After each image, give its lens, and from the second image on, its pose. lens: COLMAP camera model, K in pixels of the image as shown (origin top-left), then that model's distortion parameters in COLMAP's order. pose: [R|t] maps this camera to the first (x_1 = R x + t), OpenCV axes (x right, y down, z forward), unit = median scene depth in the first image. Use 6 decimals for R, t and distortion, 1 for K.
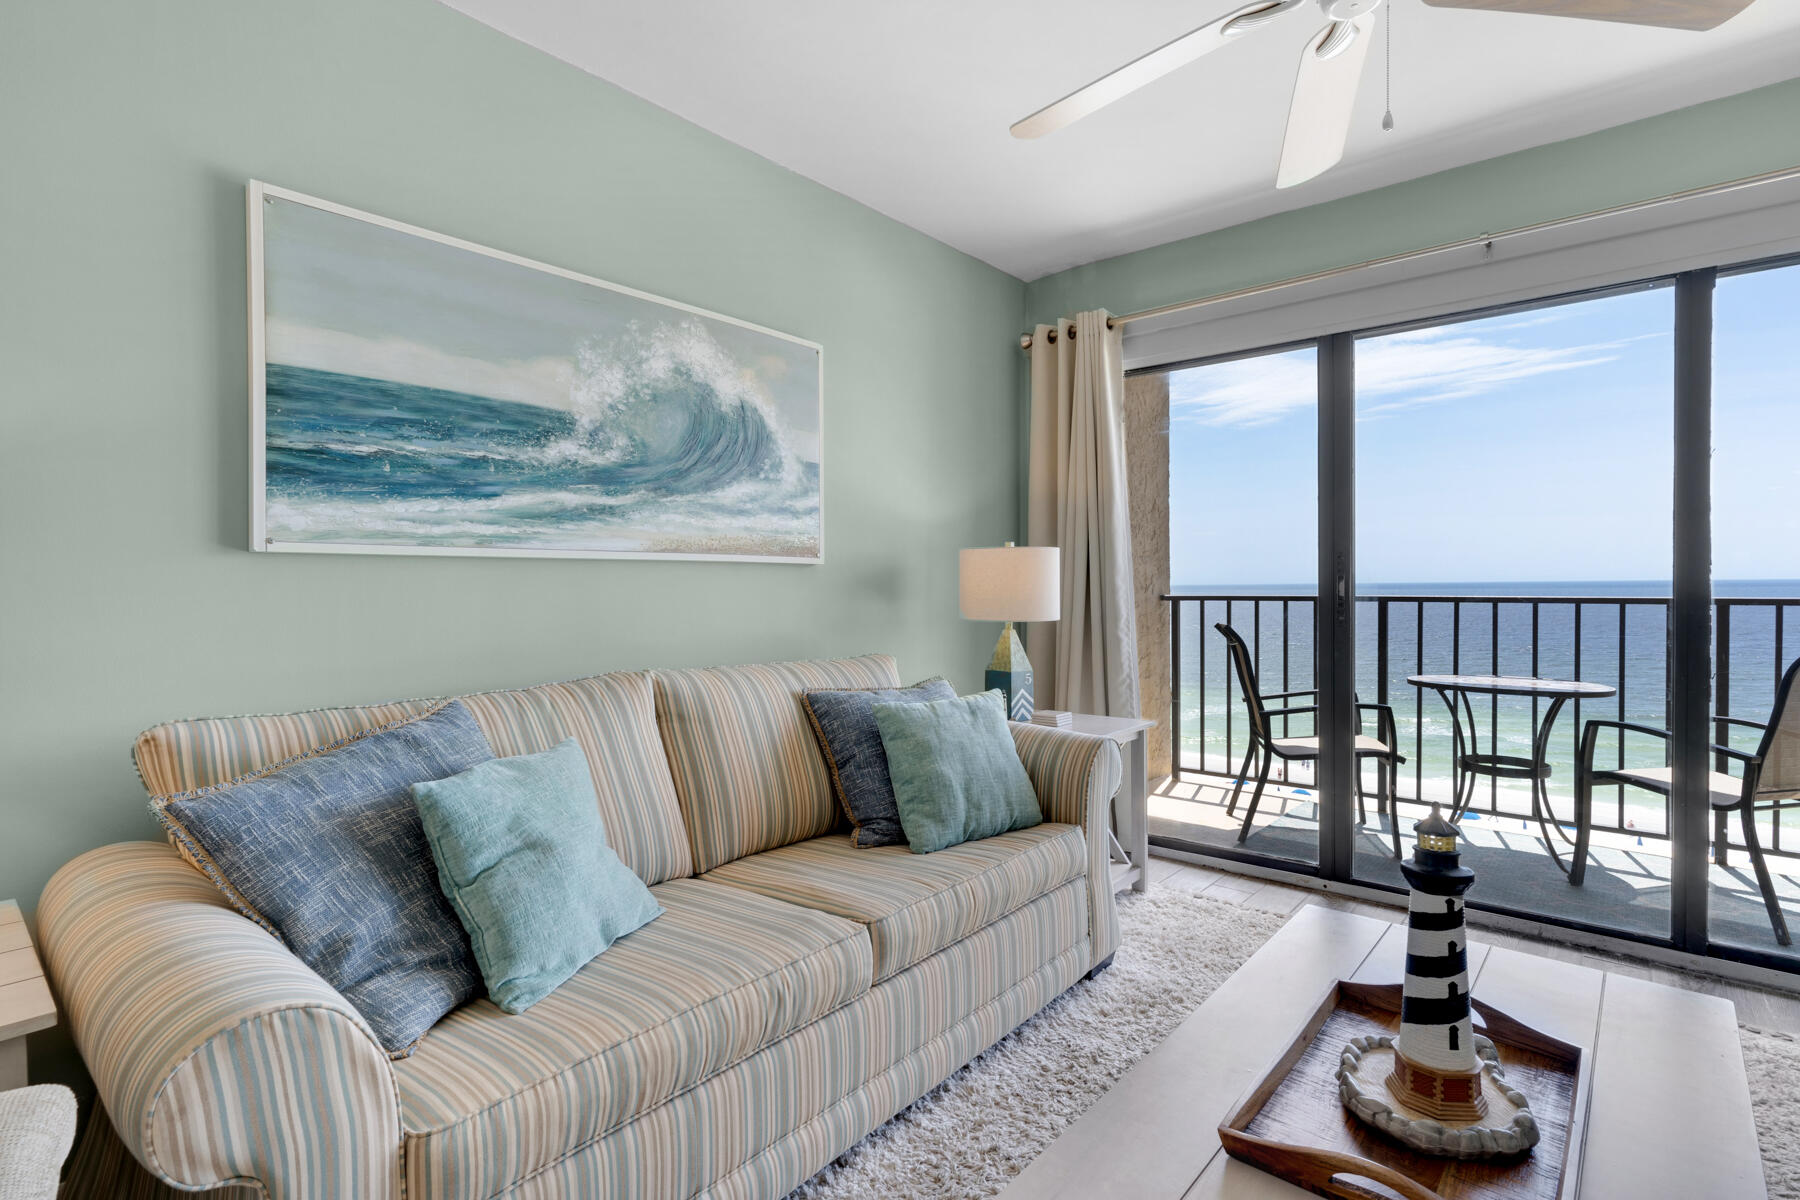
lens RADIAL K [[871.1, 0, 895.7], [0, 871.1, 595.9], [0, 0, 1]] dist [0.004542, -0.000202]
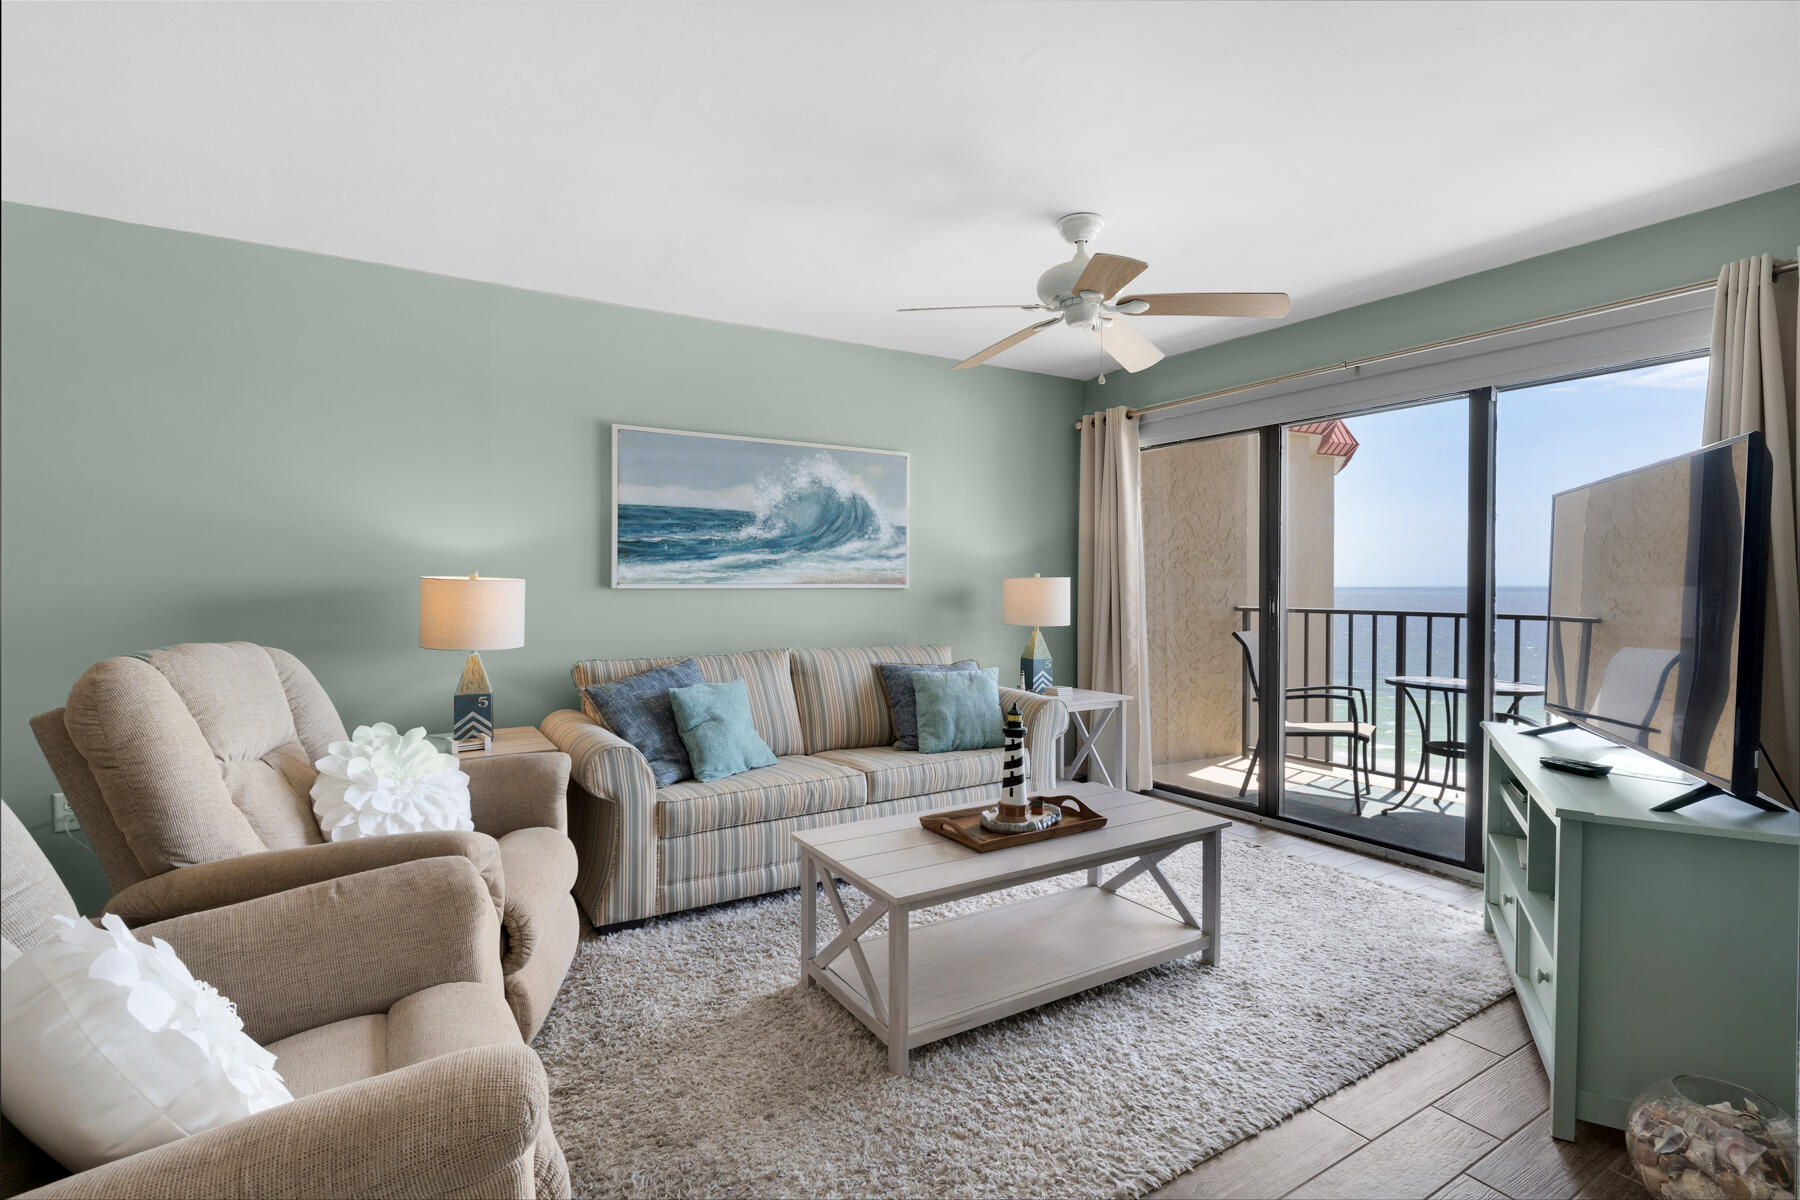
lens RADIAL K [[871.1, 0, 892.8], [0, 871.1, 592.2], [0, 0, 1]] dist [0.004542, -0.000202]
pose [[0.951823, 0.009168, -0.306510, 0.484550], [-0.009905, 0.999951, -0.000850, -0.034690], [0.306487, 0.003845, 0.951867, -0.692785]]
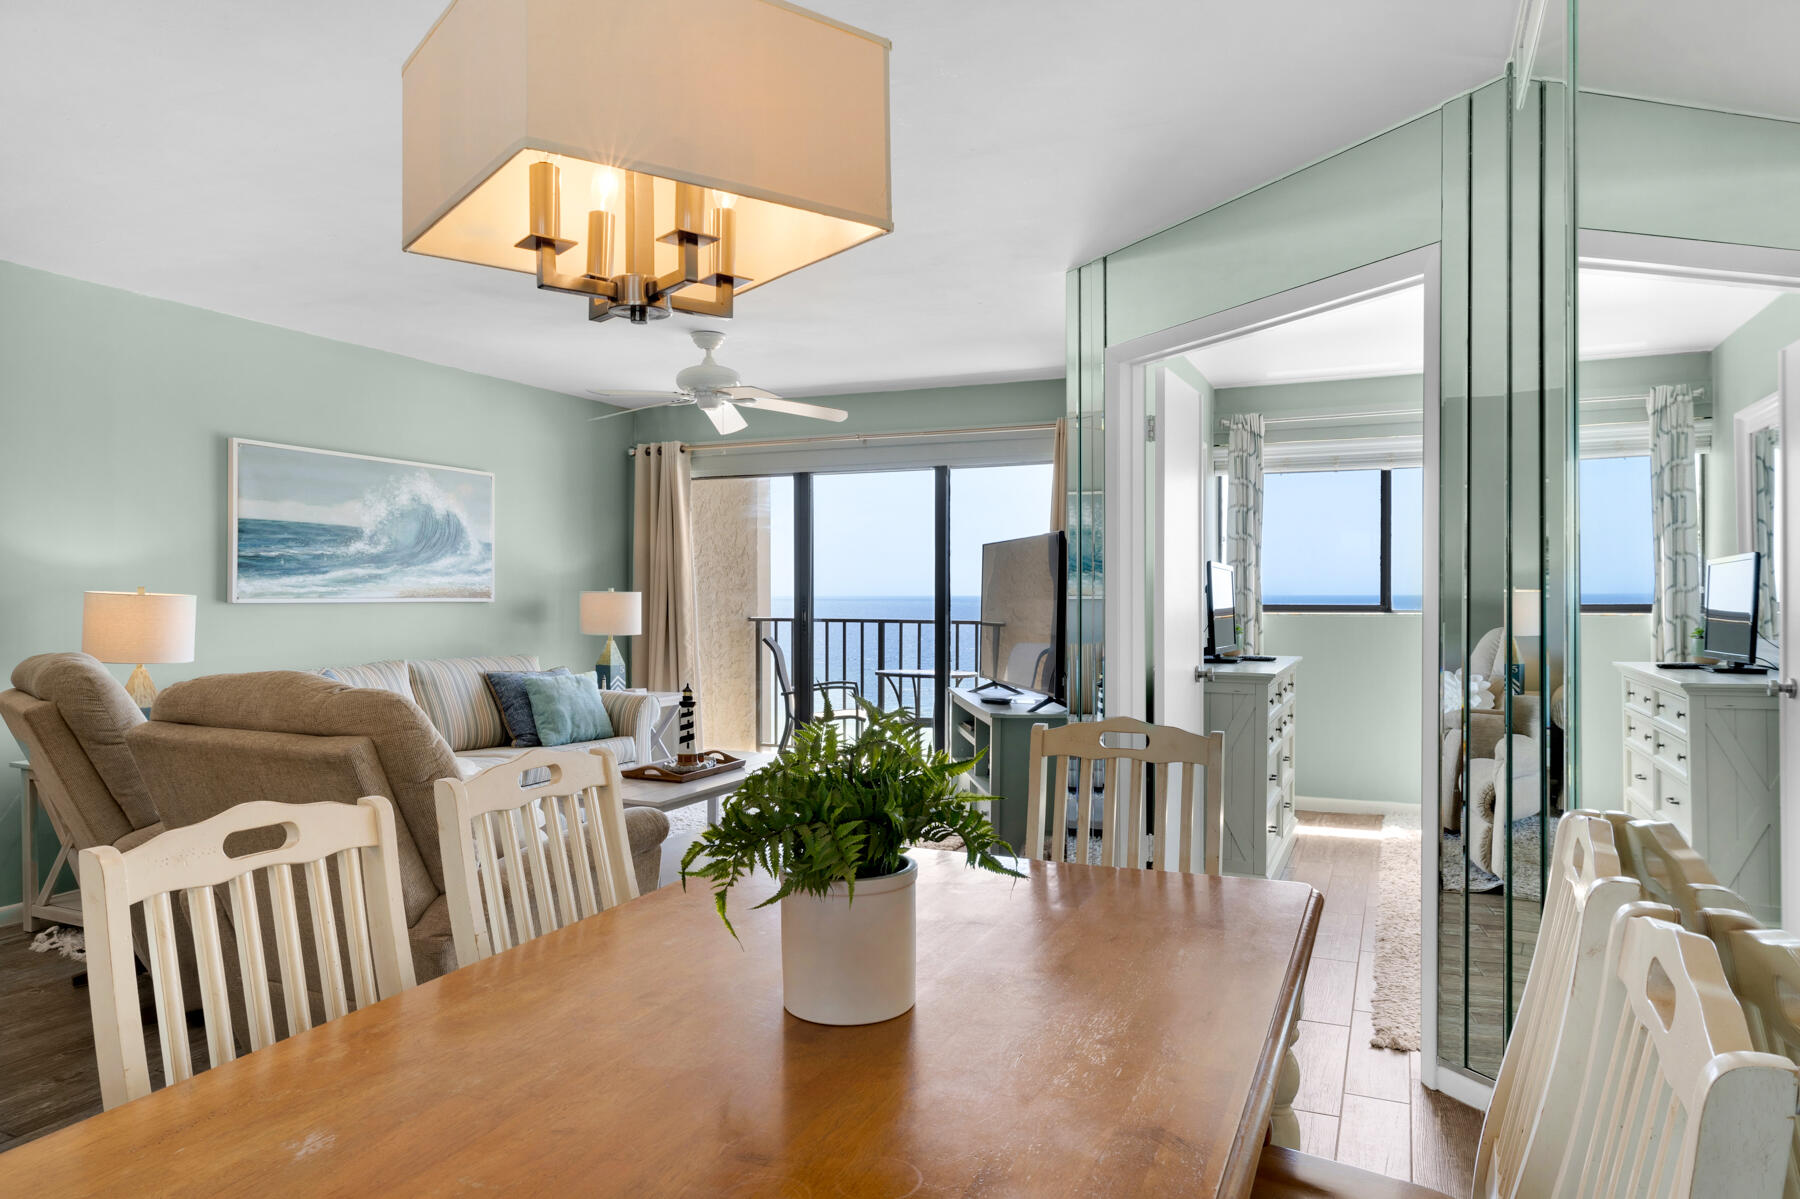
lens RADIAL K [[1158.2, 0, 906.0], [0, 1158.2, 598.2], [0, 0, 1]] dist [0.000111, -0.001811]
pose [[0.958735, 0.006414, 0.284228, 0.057006], [-0.003572, 0.999938, -0.010517, -0.028551], [-0.284278, 0.009068, 0.958699, -1.753827]]
